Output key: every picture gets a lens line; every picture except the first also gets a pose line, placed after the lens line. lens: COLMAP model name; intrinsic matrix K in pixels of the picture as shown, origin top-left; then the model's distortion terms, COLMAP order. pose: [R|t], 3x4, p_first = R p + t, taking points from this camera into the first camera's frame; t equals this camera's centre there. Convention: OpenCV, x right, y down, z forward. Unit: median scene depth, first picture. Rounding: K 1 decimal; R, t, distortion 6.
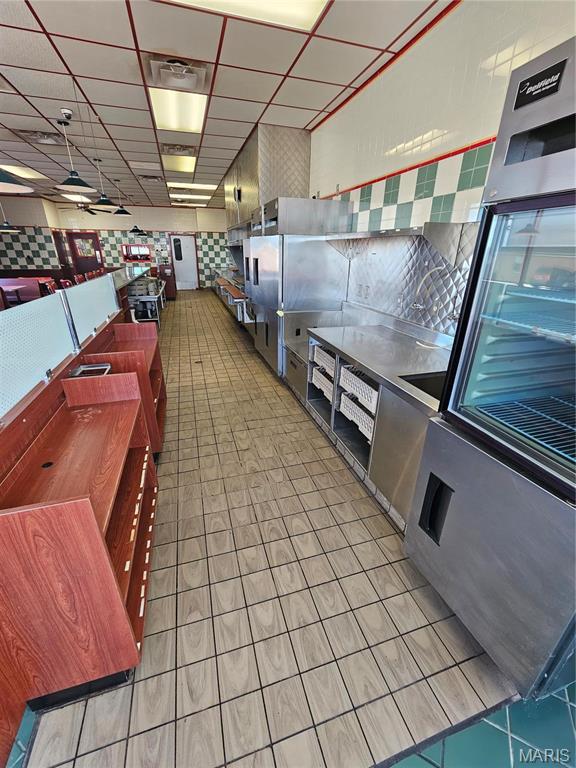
lens RADIAL K [[314.6, 0, 288.3], [0, 314.6, 383.3], [0, 0, 1]] dist [0.002738, 0.000195]
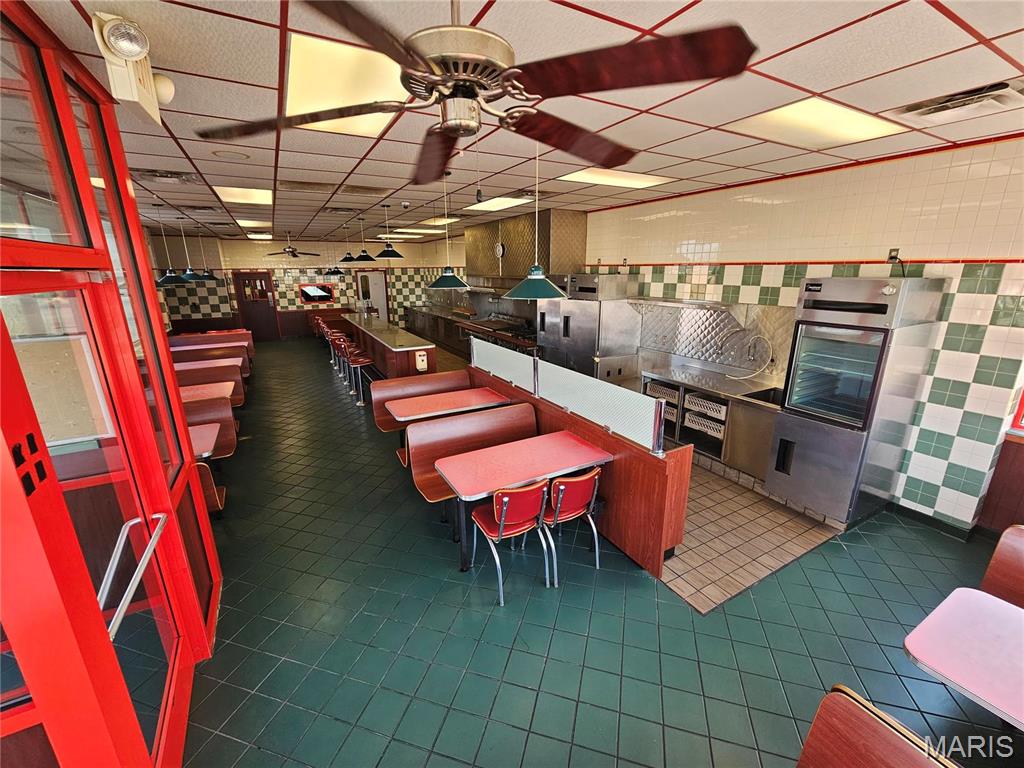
lens RADIAL K [[419.5, 0, 511.6], [0, 419.5, 386.5], [0, 0, 1]] dist [0.002738, 0.000195]
pose [[0.978470, -0.071860, 0.193476, -0.241567], [0.094971, 0.989052, -0.112948, 0.012835], [-0.183241, 0.128891, 0.974582, -0.188872]]
